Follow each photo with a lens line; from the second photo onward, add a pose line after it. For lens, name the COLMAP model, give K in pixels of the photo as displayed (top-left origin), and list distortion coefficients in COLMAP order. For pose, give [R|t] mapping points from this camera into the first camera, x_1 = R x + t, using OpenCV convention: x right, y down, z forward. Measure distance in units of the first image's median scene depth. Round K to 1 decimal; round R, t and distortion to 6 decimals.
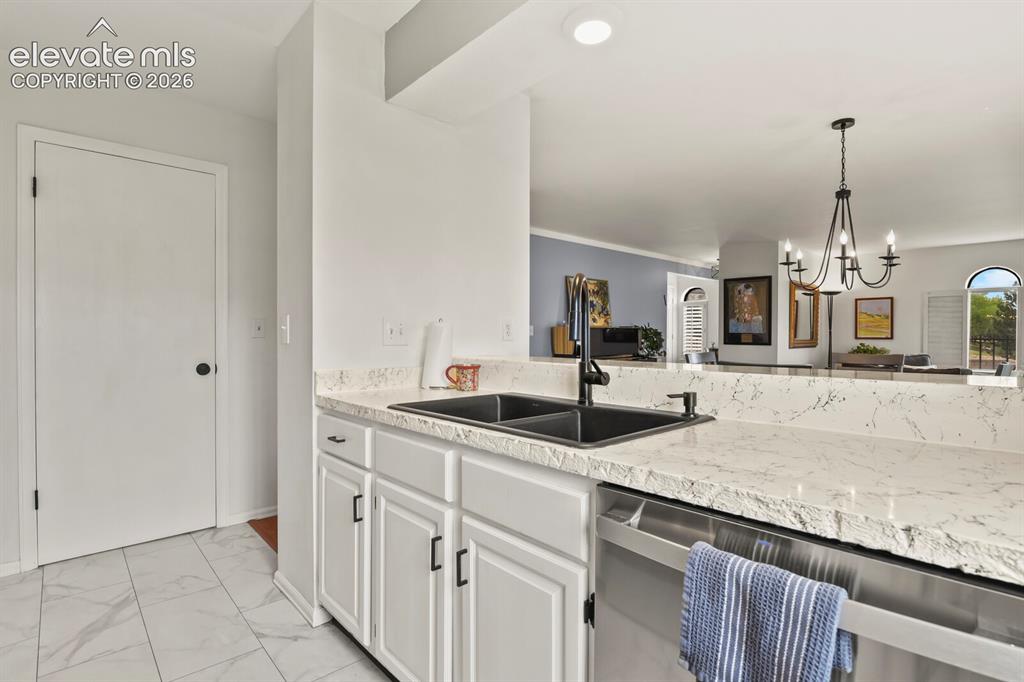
lens RADIAL K [[498.5, 0, 516.1], [0, 498.5, 338.2], [0, 0, 1]] dist [-0.003790, -0.000730]
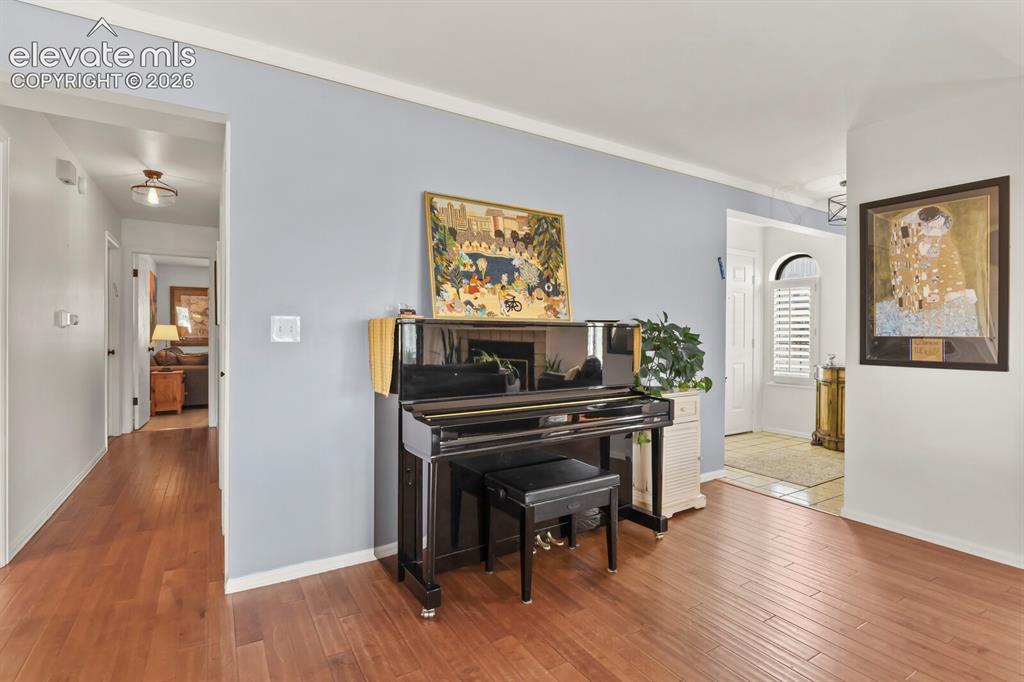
lens RADIAL K [[498.5, 0, 516.1], [0, 498.5, 338.2], [0, 0, 1]] dist [-0.003790, -0.000730]
pose [[0.981429, 0.002694, -0.191809, 0.224701], [-0.004115, 0.999967, -0.007012, -0.005138], [0.191784, 0.007671, 0.981407, 0.560361]]
